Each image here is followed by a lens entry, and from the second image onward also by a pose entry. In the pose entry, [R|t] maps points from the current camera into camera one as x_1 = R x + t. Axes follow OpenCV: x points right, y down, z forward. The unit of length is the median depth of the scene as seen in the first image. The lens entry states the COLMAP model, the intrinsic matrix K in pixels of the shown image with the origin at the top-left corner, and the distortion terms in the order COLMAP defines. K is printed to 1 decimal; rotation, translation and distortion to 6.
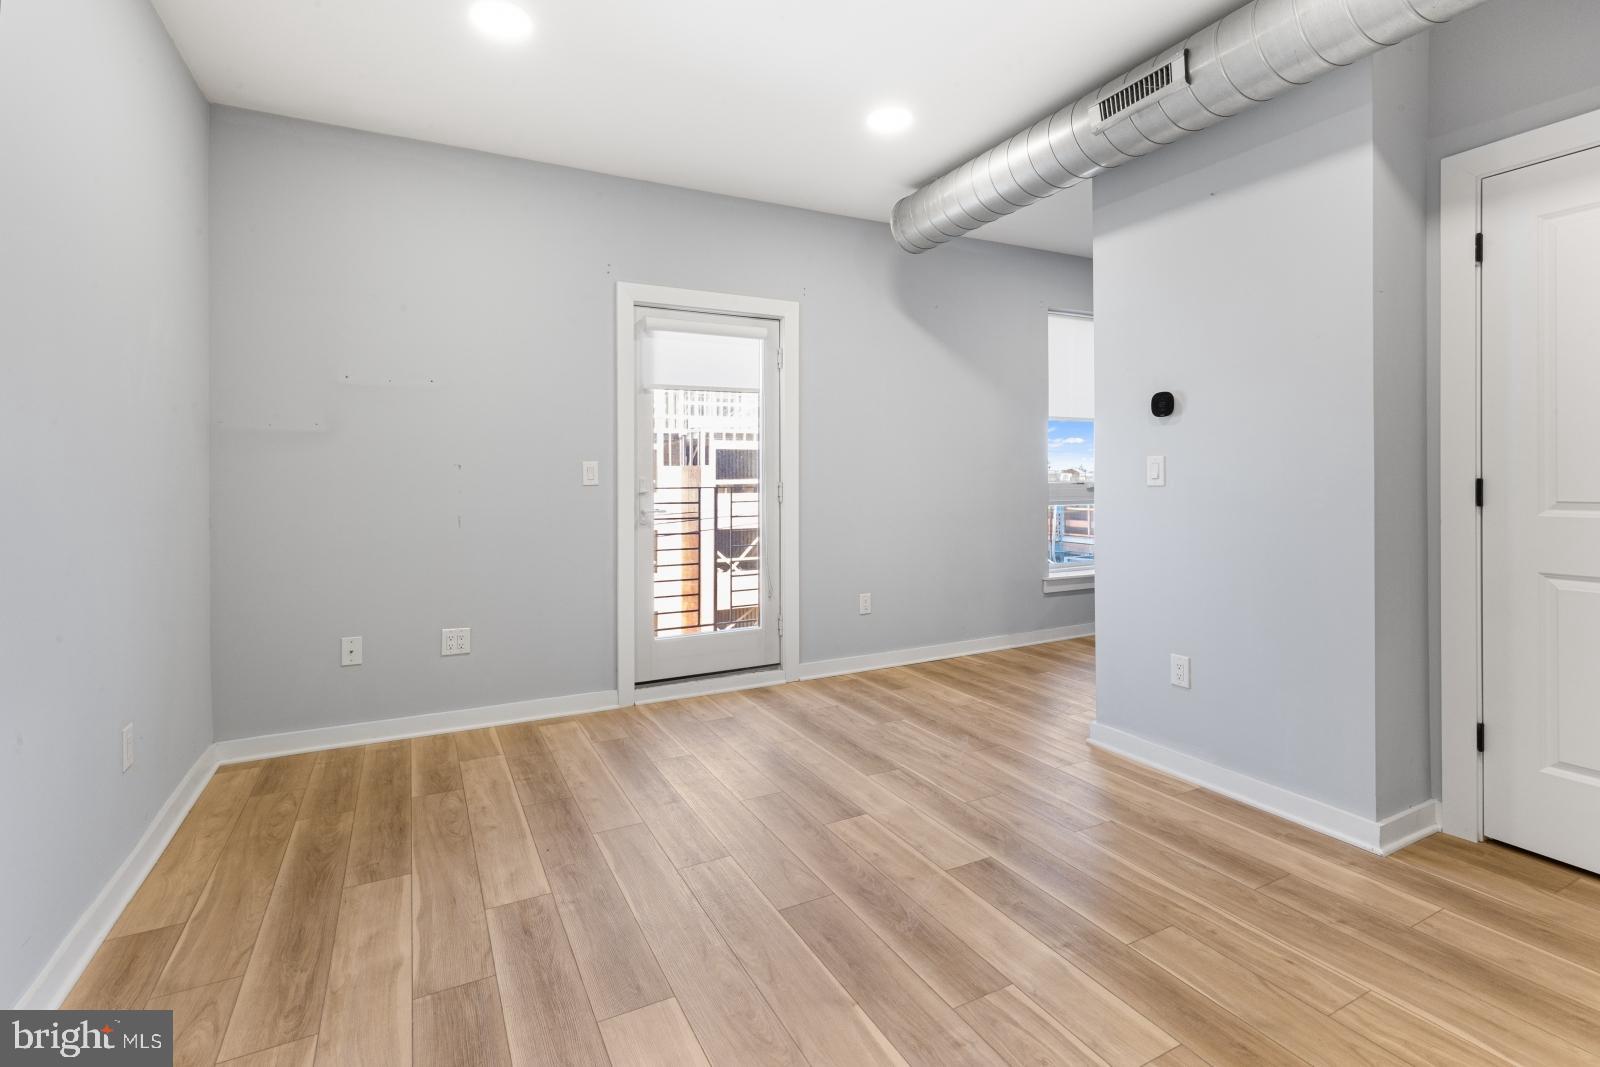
lens RADIAL K [[749.1, 0, 791.1], [0, 749.1, 481.9], [0, 0, 1]] dist [0.008495, -0.003001]
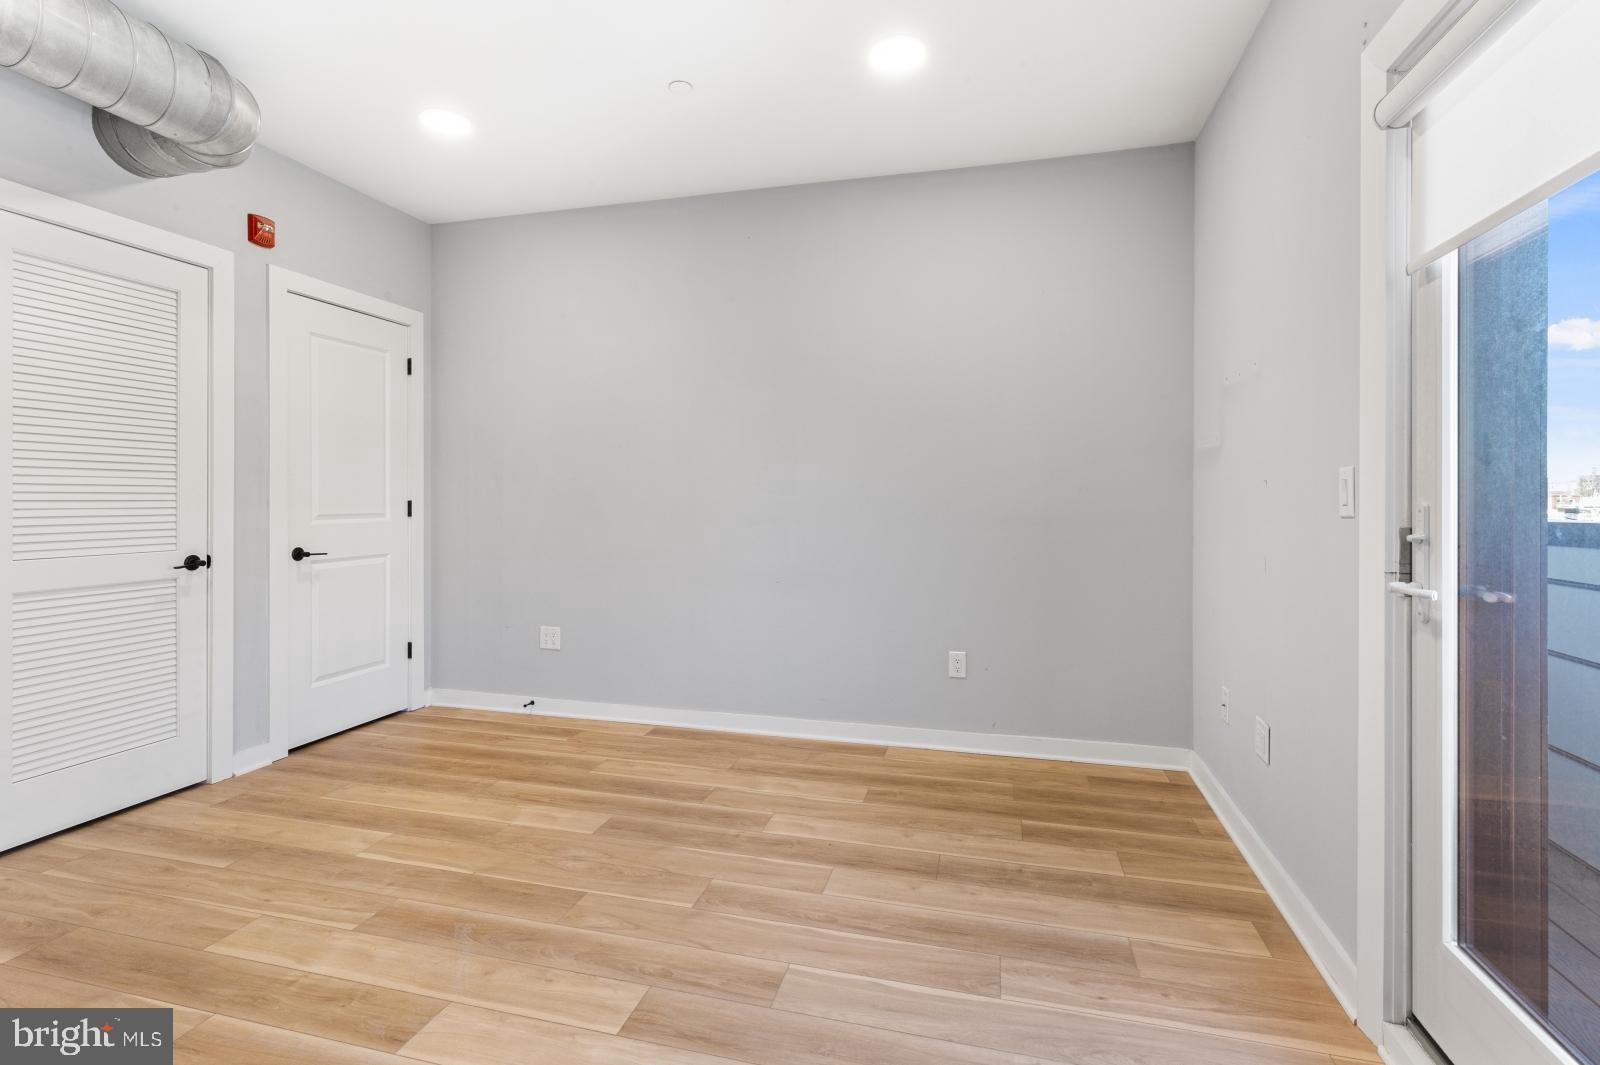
lens RADIAL K [[770.1, 0, 788.6], [0, 770.1, 510.4], [0, 0, 1]] dist [0.004058, 0.000146]
pose [[-0.673722, 0.018141, -0.738762, 0.488151], [-0.005237, 0.999556, 0.029321, -0.018729], [0.738966, 0.023623, -0.673328, 1.574595]]
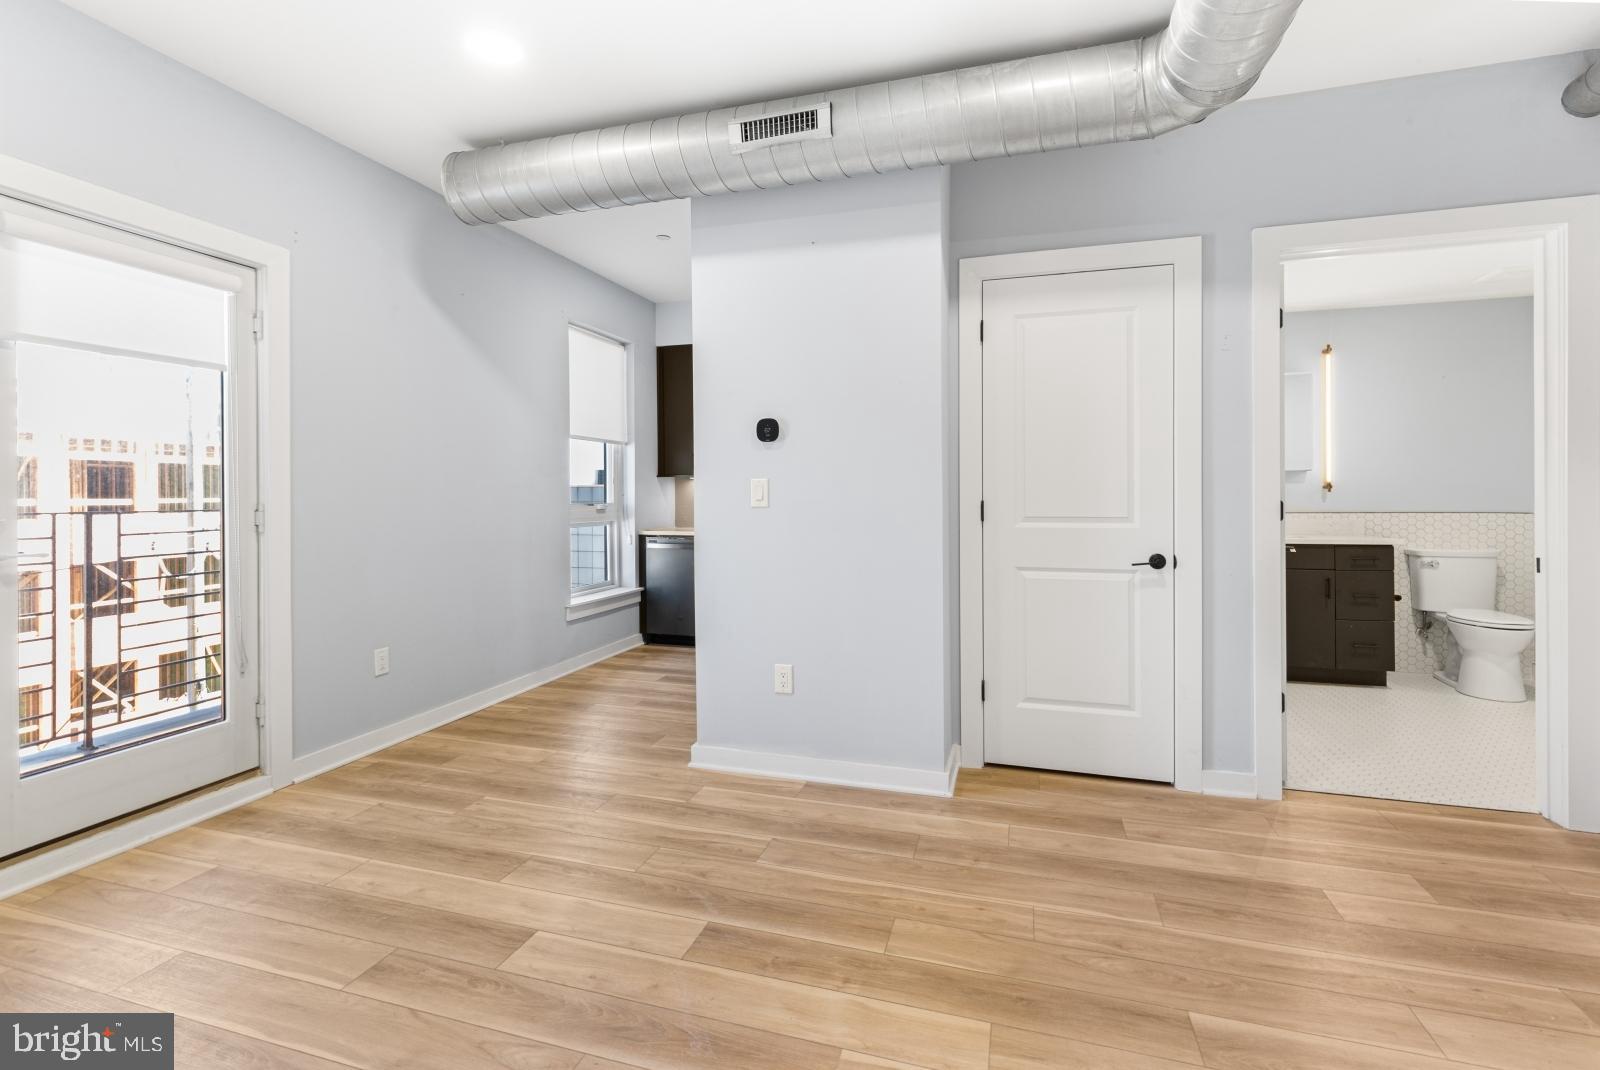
lens RADIAL K [[749.1, 0, 789.0], [0, 749.1, 507.5], [0, 0, 1]] dist [0.008495, -0.003001]
pose [[0.703651, -0.005136, 0.710527, -0.274771], [0.002018, 0.999984, 0.005230, -0.000145], [-0.710543, -0.002246, 0.703651, 0.274077]]
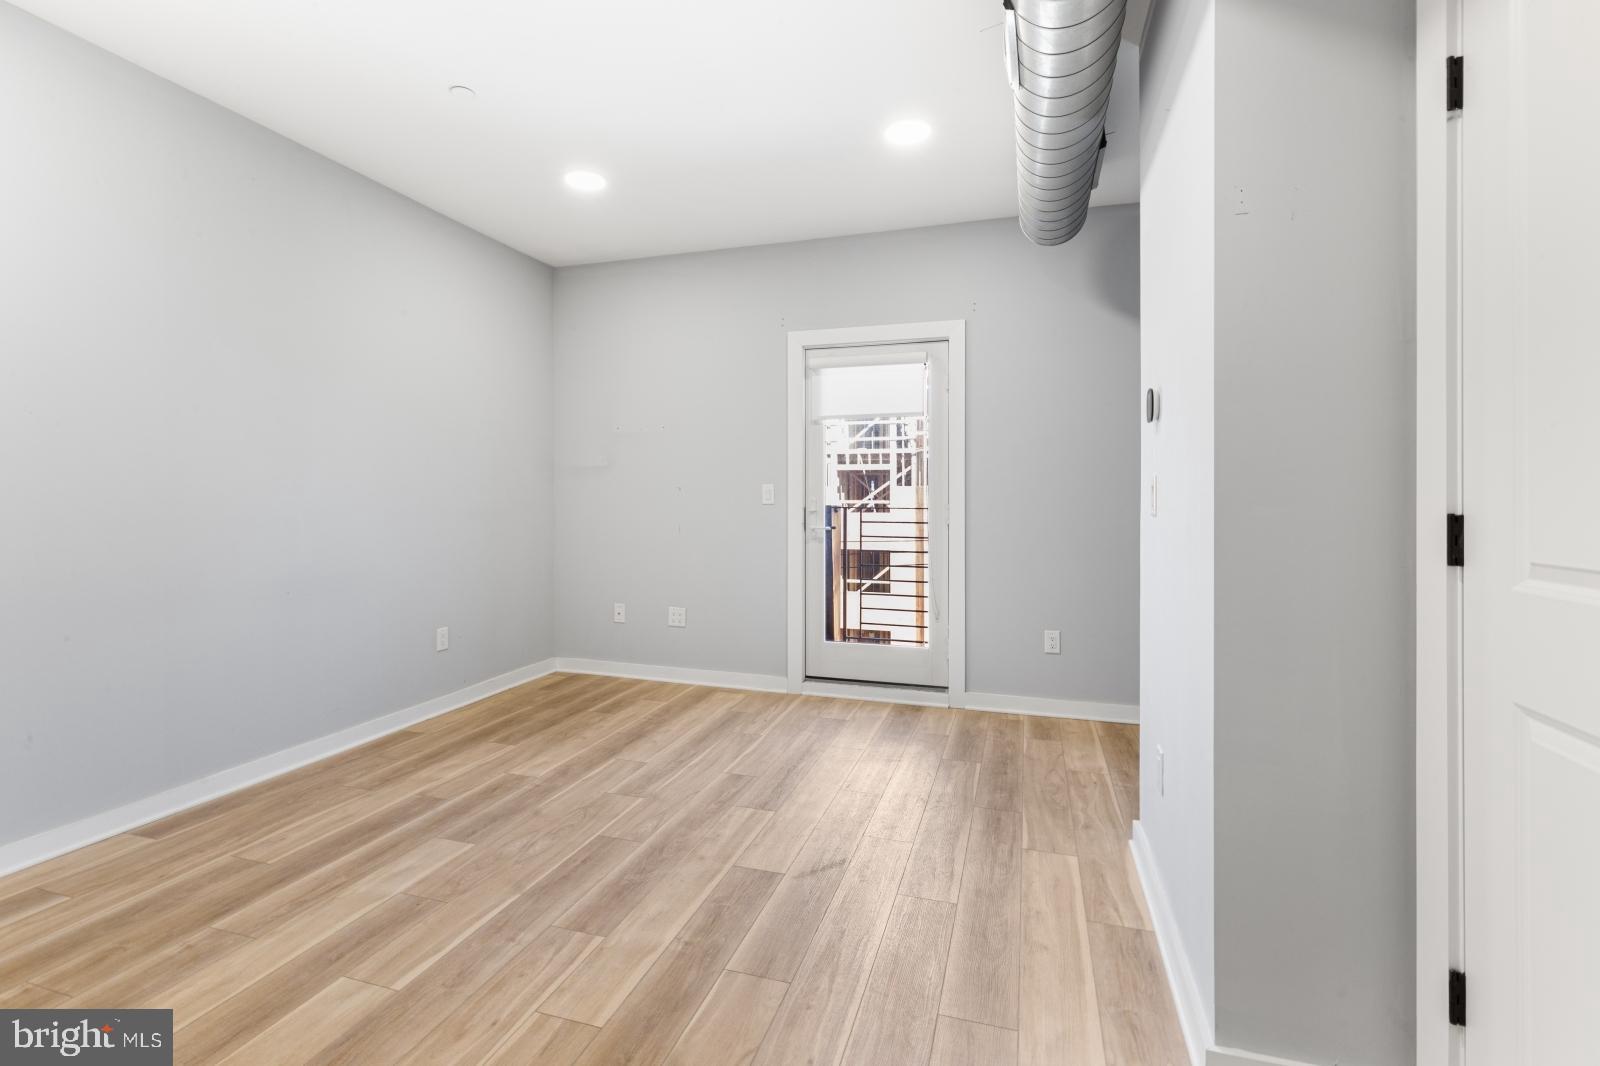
lens RADIAL K [[734.9, 0, 787.6], [0, 734.9, 513.0], [0, 0, 1]] dist [0.006268, -0.002990]
pose [[0.704538, 0.023325, -0.709283, 0.875827], [-0.013738, 0.999721, 0.019230, -0.007638], [0.709533, -0.003804, 0.704662, 0.275159]]
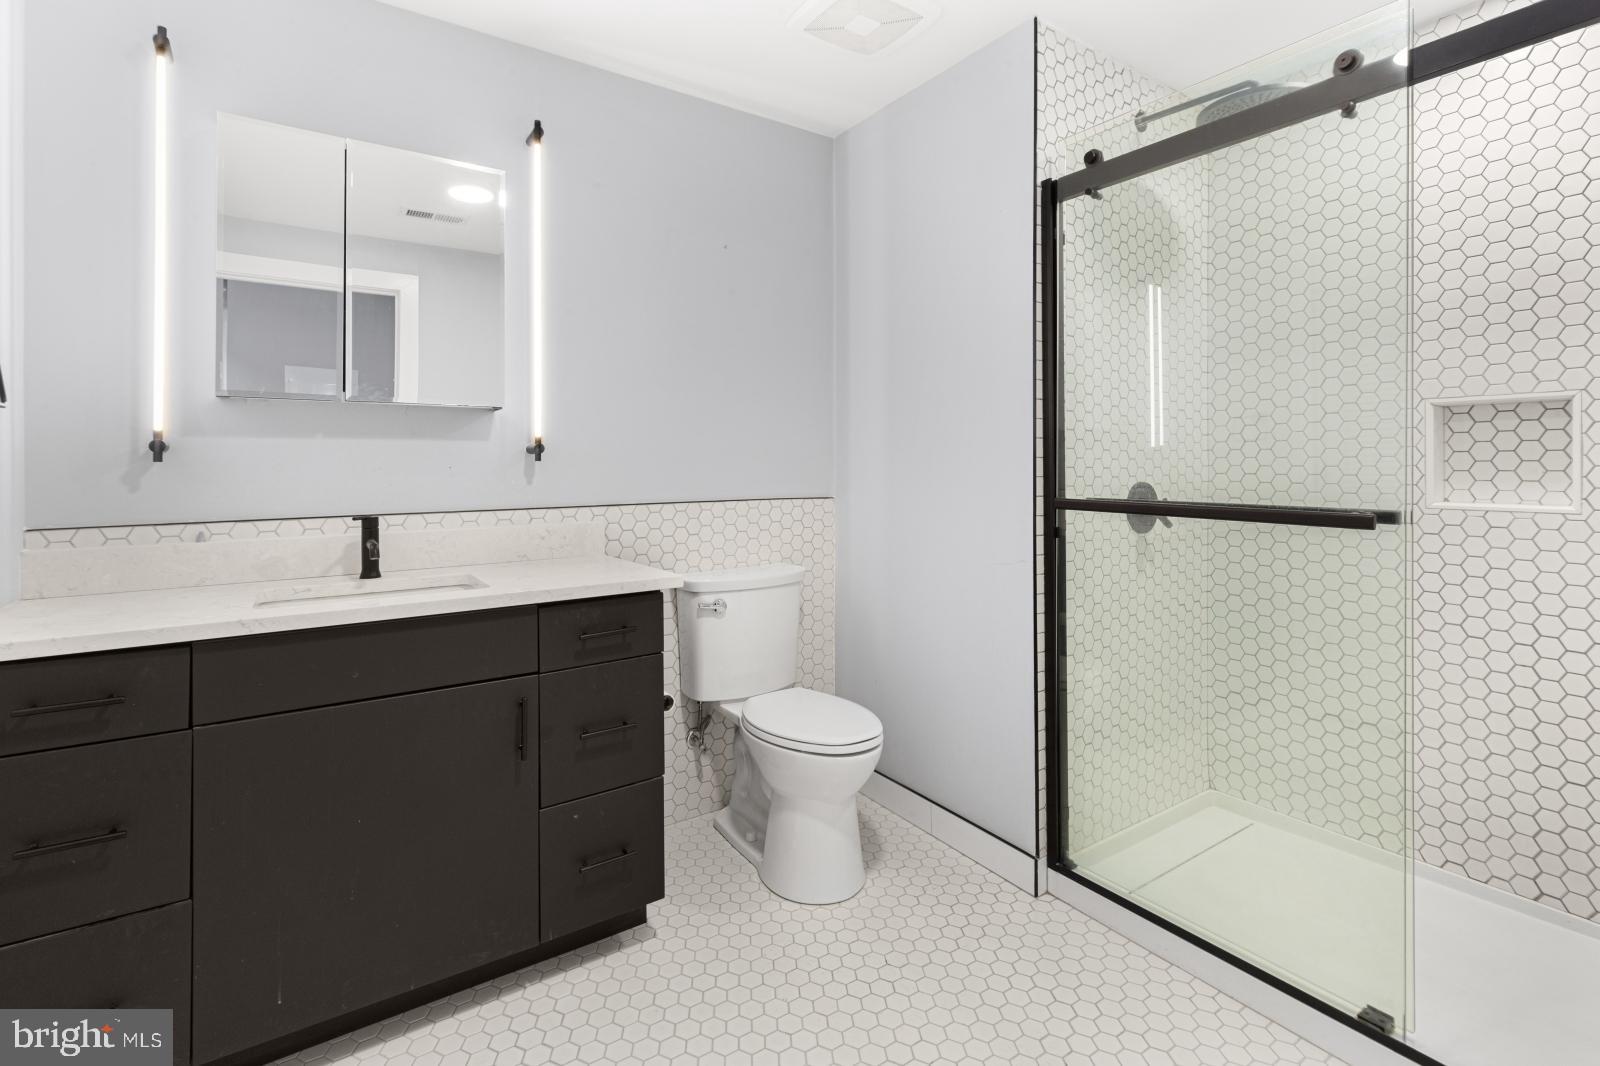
lens RADIAL K [[749.1, 0, 795.9], [0, 749.1, 461.0], [0, 0, 1]] dist [0.008495, -0.003001]
pose [[-0.127403, 0.021423, 0.991620, 1.195623], [0.008830, 0.999752, -0.020464, -0.005276], [-0.991812, 0.006149, -0.127561, 0.464823]]
